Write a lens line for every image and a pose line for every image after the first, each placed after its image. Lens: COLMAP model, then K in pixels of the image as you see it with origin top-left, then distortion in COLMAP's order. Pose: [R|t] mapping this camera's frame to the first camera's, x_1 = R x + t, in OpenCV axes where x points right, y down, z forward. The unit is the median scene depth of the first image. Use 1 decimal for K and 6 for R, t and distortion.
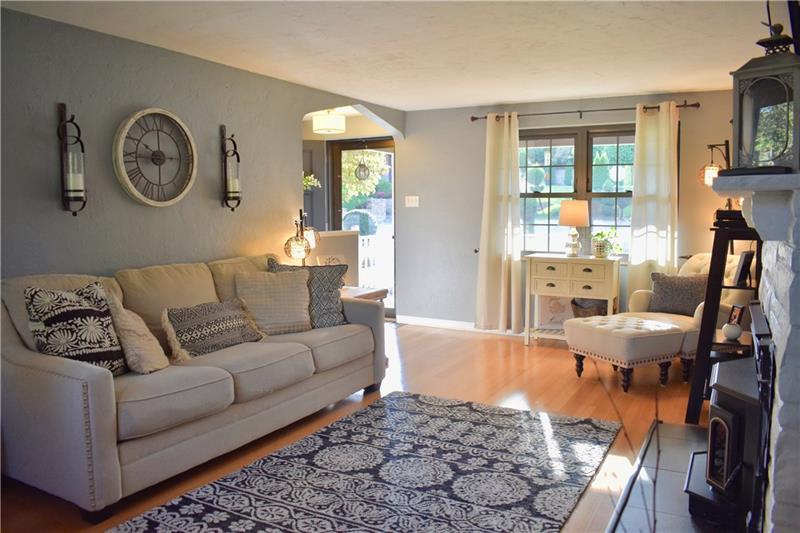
lens RADIAL K [[628.8, 0, 396.5], [0, 628.8, 268.3], [0, 0, 1]] dist [-0.098622, 0.013033]
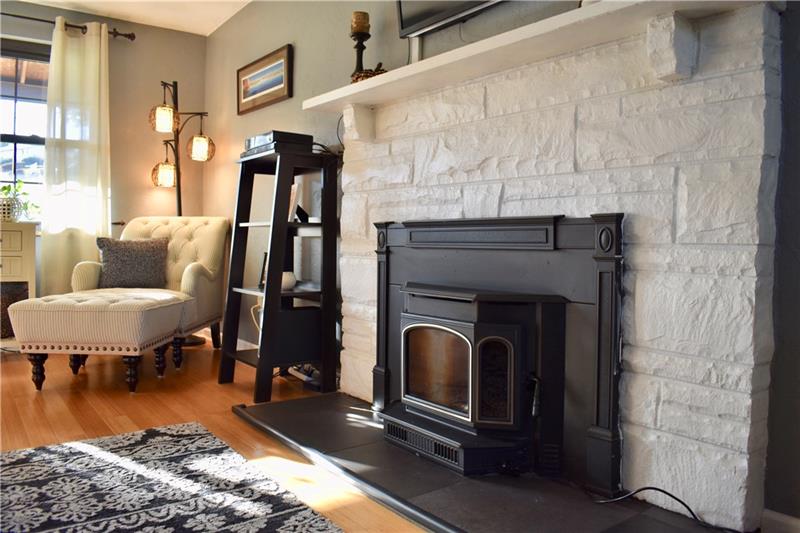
lens RADIAL K [[628.8, 0, 397.1], [0, 628.8, 265.5], [0, 0, 1]] dist [-0.098622, 0.013033]
pose [[0.398949, -0.019207, 0.916772, -0.180685], [0.071088, 0.997420, -0.010038, 0.108552], [-0.914213, 0.069176, 0.399285, 0.551608]]
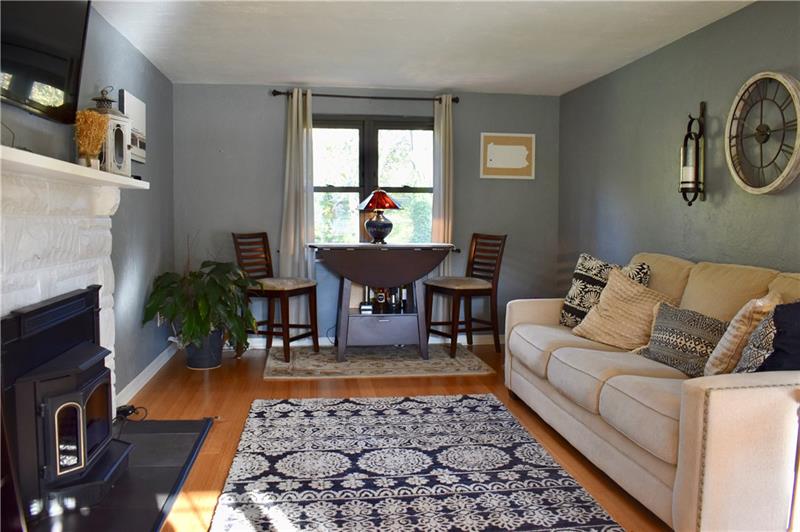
lens RADIAL K [[628.8, 0, 394.0], [0, 628.8, 263.4], [0, 0, 1]] dist [-0.098622, 0.013033]
pose [[-0.798305, 0.042637, -0.600743, 0.552204], [-0.055261, 0.988097, 0.143564, -0.112823], [0.599713, 0.147805, -0.786446, 1.558604]]
